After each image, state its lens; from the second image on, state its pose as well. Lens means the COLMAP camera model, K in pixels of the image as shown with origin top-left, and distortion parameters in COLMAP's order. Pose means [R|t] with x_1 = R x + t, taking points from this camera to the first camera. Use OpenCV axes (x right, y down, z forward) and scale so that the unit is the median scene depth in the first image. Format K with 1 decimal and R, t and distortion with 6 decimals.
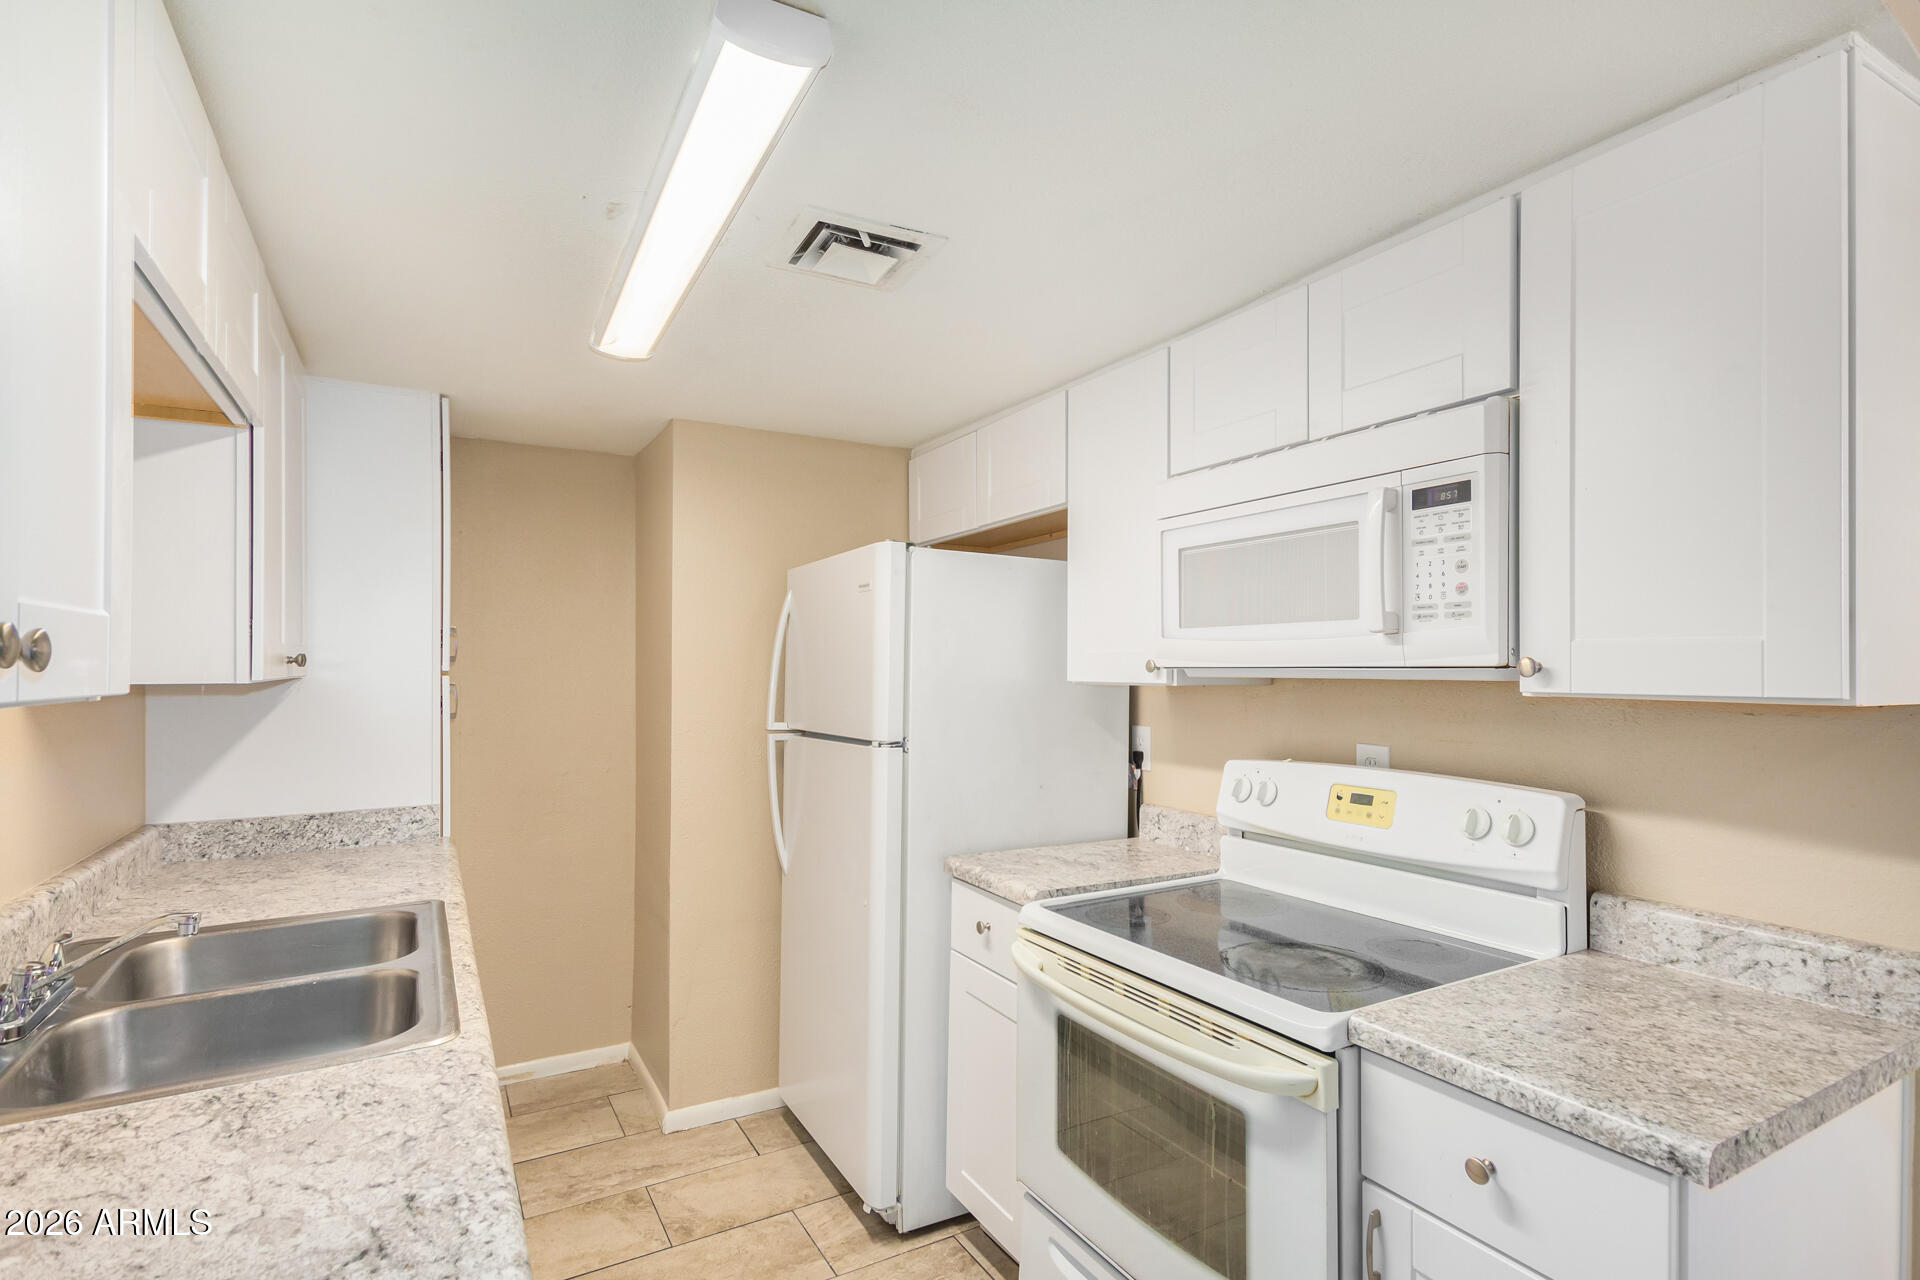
lens RADIAL K [[951.2, 0, 969.2], [0, 951.2, 649.4], [0, 0, 1]] dist [0.019496, -0.002128]
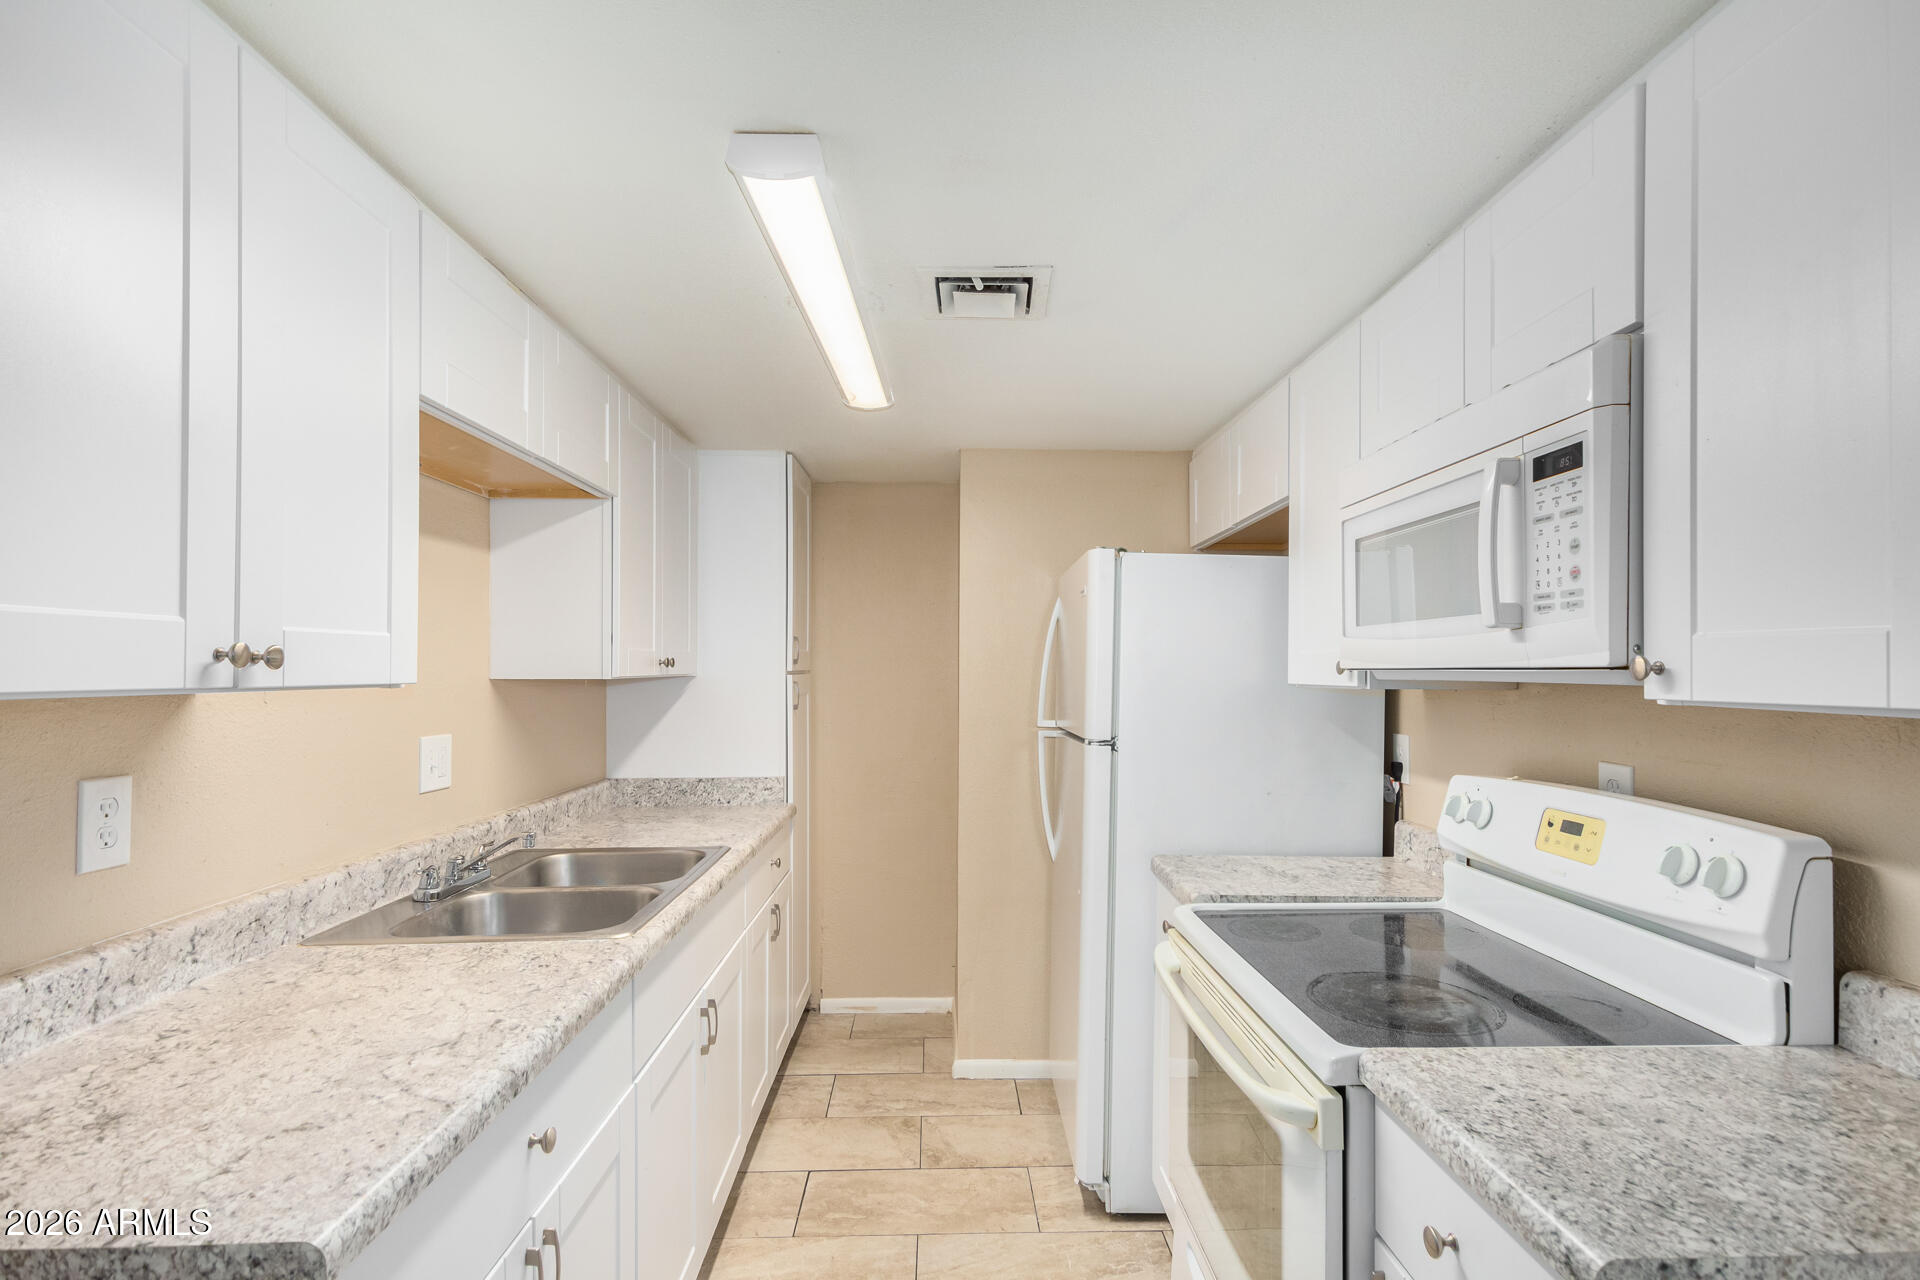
lens RADIAL K [[944.5, 0, 970.7], [0, 944.5, 648.4], [0, 0, 1]] dist [0.024496, -0.009230]
pose [[0.881358, -0.009362, -0.472357, 0.343570], [0.007455, 0.999955, -0.005907, 0.002006], [0.472391, 0.001685, 0.881388, 0.019636]]
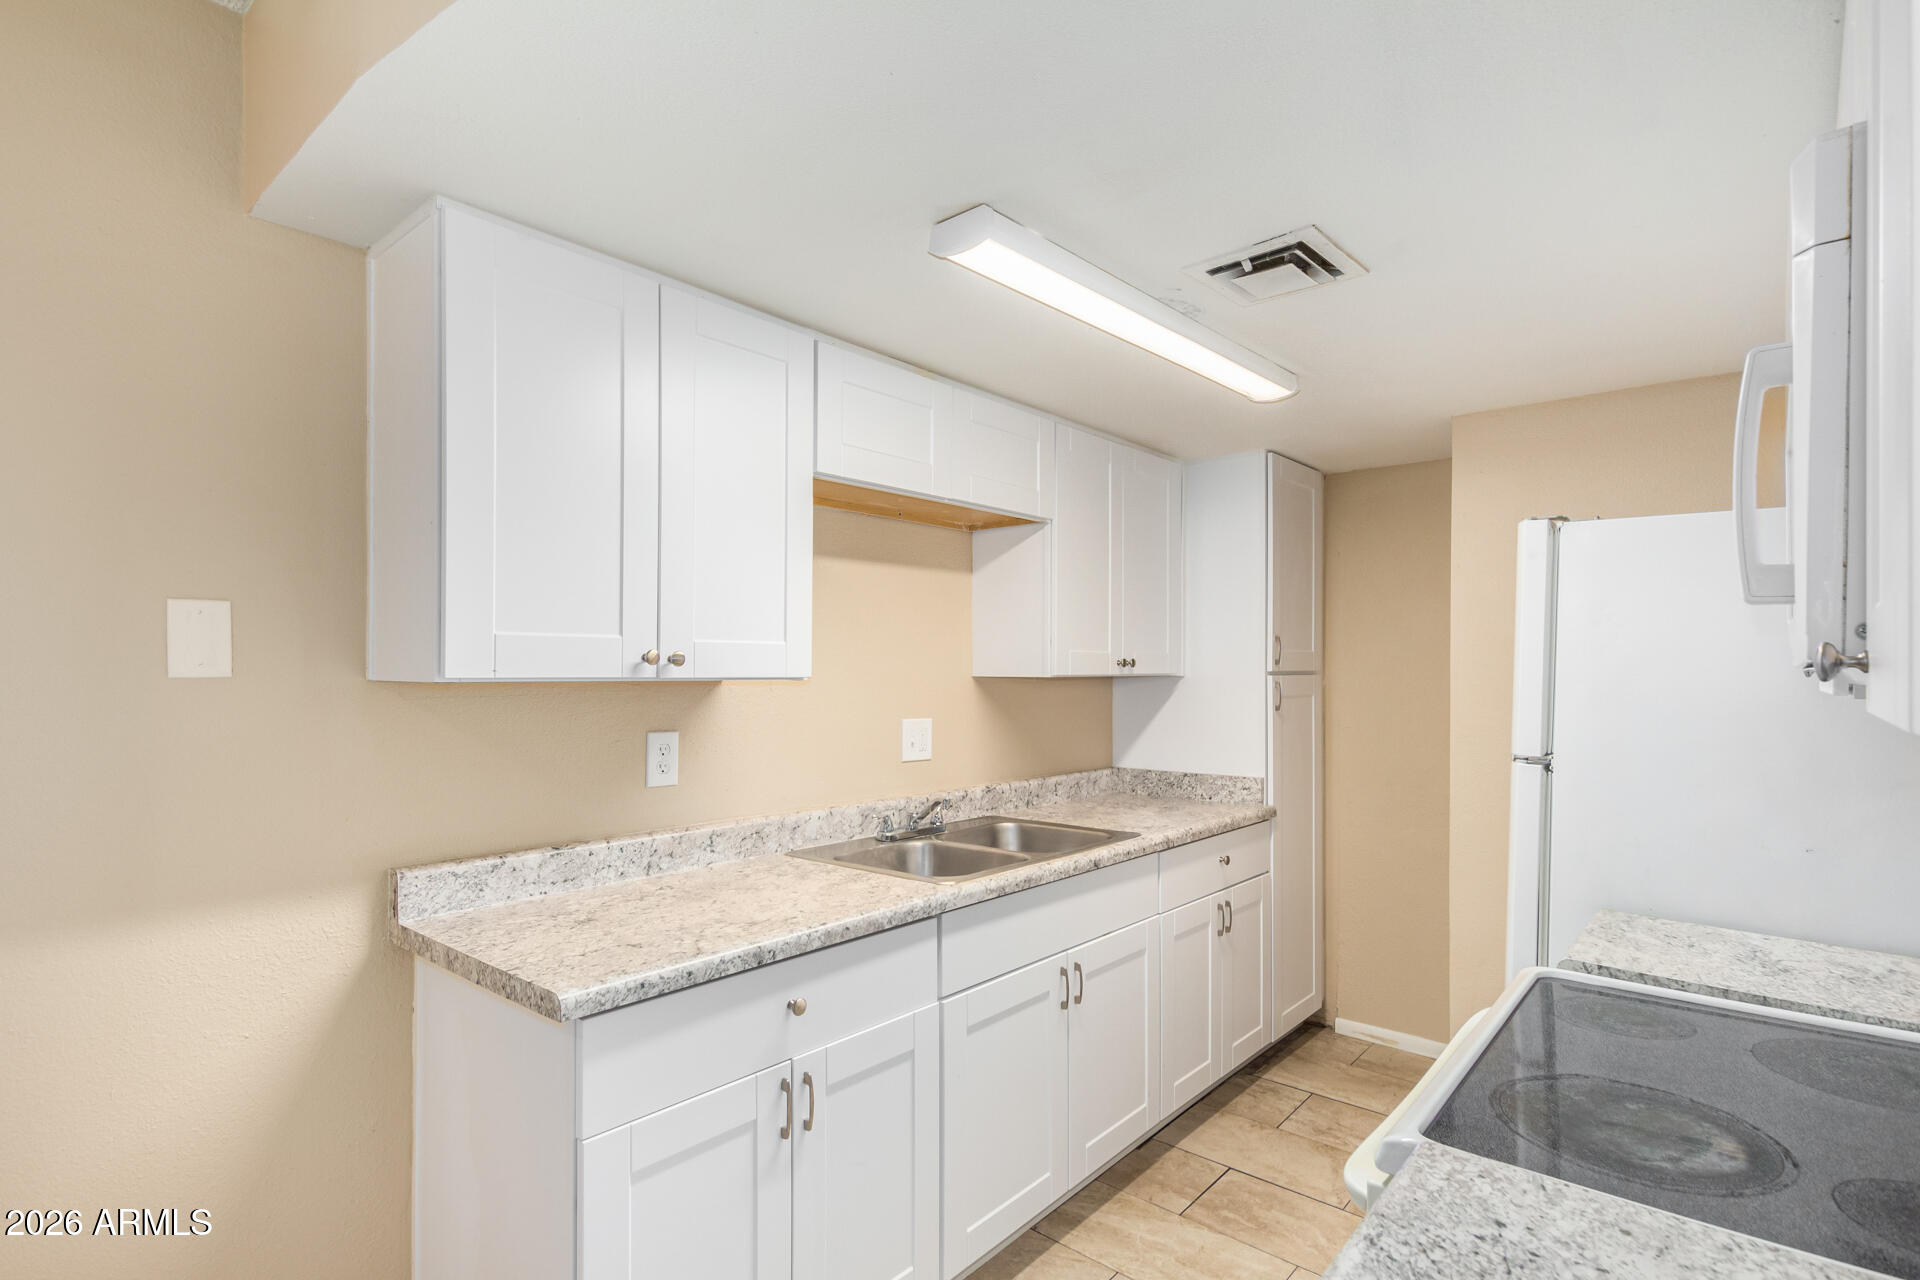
lens RADIAL K [[951.2, 0, 969.2], [0, 951.2, 649.4], [0, 0, 1]] dist [0.019496, -0.002128]
pose [[0.332710, -0.018661, -0.942845, 0.672753], [0.013142, 0.999799, -0.015151, 0.009641], [0.942938, -0.007350, 0.332888, 0.298818]]
